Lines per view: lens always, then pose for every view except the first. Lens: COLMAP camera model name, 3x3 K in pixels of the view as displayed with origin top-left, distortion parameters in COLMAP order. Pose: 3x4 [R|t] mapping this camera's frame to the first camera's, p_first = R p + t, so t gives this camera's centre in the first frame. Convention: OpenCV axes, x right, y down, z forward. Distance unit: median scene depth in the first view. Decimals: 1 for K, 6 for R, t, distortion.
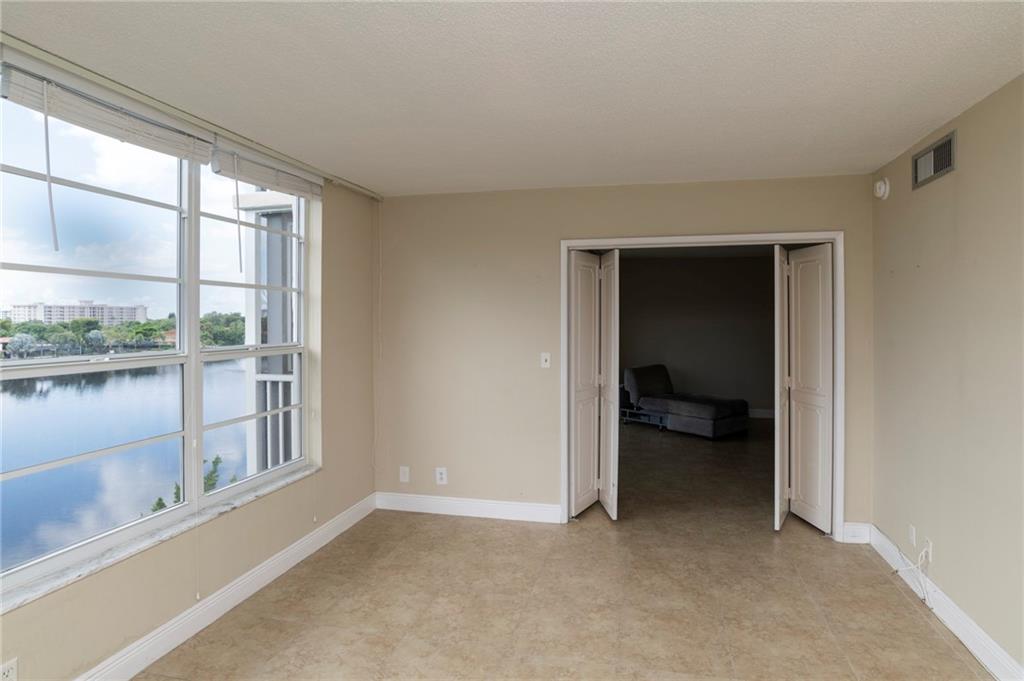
lens RADIAL K [[560.0, 0, 533.3], [0, 560.0, 309.8], [0, 0, 1]] dist [-0.056545, 0.023168]
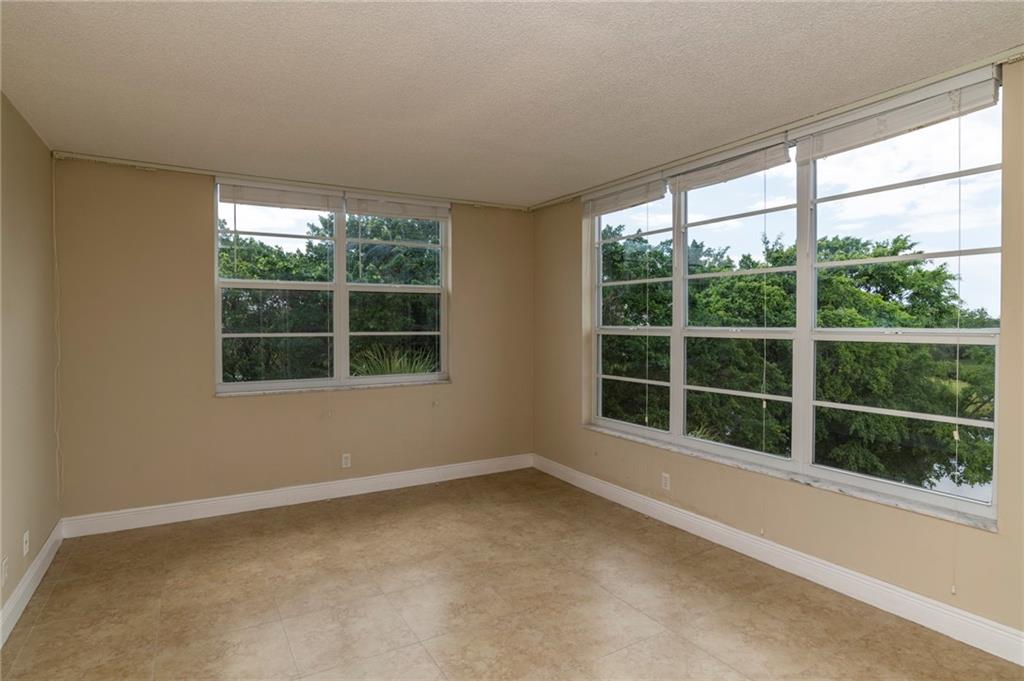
lens RADIAL K [[545.9, 0, 520.6], [0, 545.9, 332.9], [0, 0, 1]] dist [-0.055442, 0.023774]
pose [[-0.720461, 0.018663, -0.693244, 0.380013], [0.016458, 0.999816, 0.009813, 0.041919], [0.693300, -0.004340, -0.720636, 0.963731]]
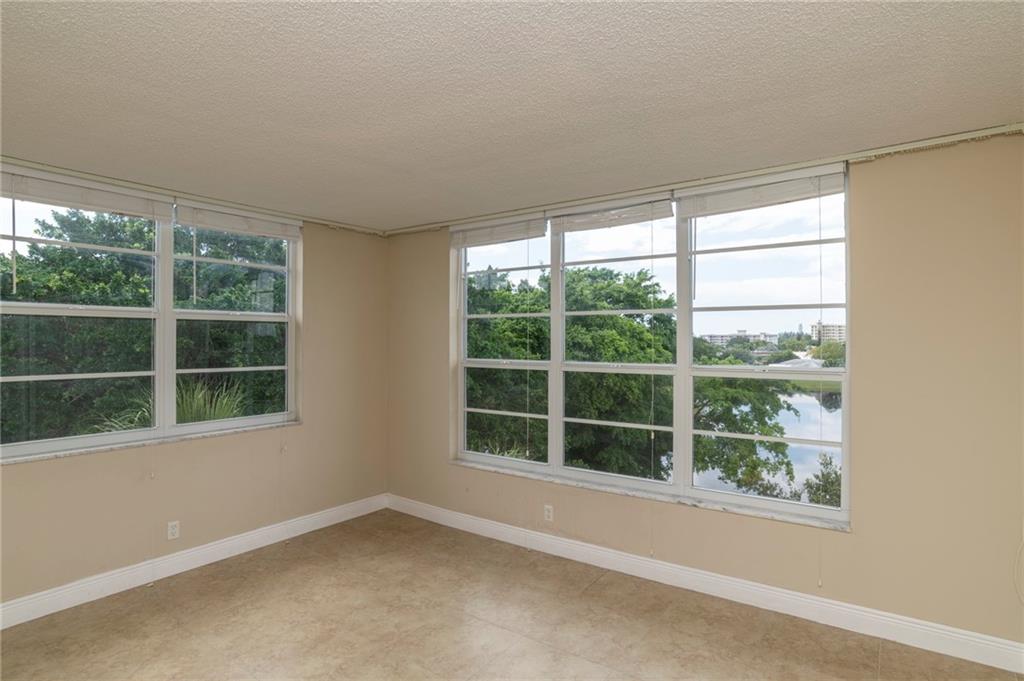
lens RADIAL K [[535.6, 0, 516.7], [0, 535.6, 335.8], [0, 0, 1]] dist [-0.057321, 0.025578]
pose [[-0.391114, -0.002486, -0.920339, 0.443445], [0.016166, 0.999824, -0.009571, 0.007000], [0.920200, -0.018622, -0.391005, 0.782549]]
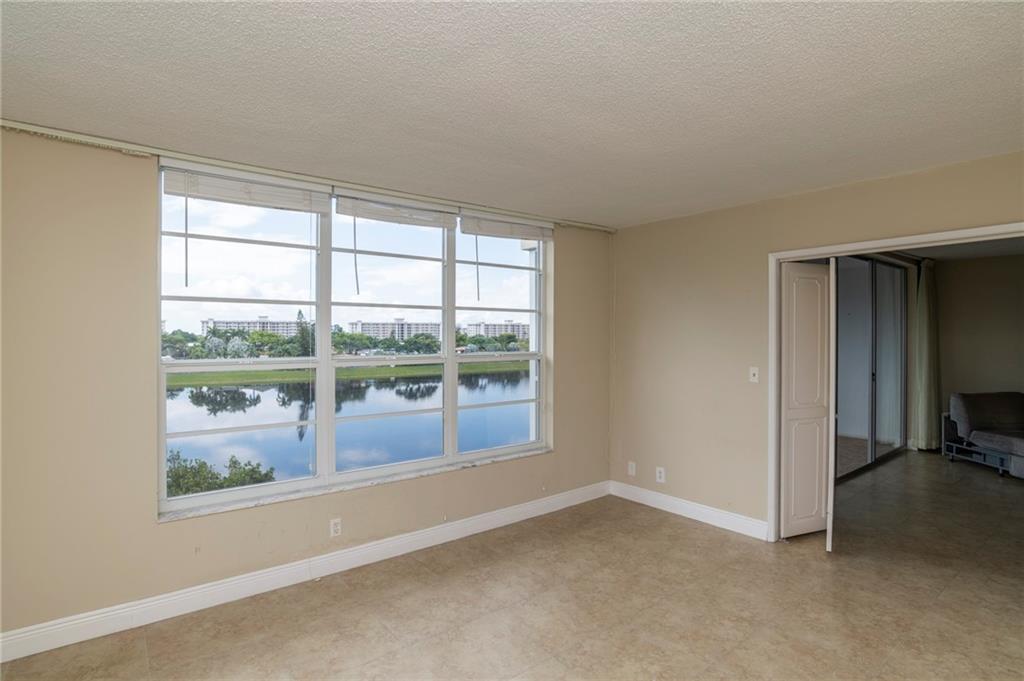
lens RADIAL K [[528.1, 0, 507.0], [0, 528.1, 324.5], [0, 0, 1]] dist [-0.054802, 0.023335]
pose [[0.769448, -0.010559, -0.638623, 0.286115], [0.009822, 0.999941, -0.004699, 0.000652], [0.638634, -0.002657, 0.769506, 0.000672]]
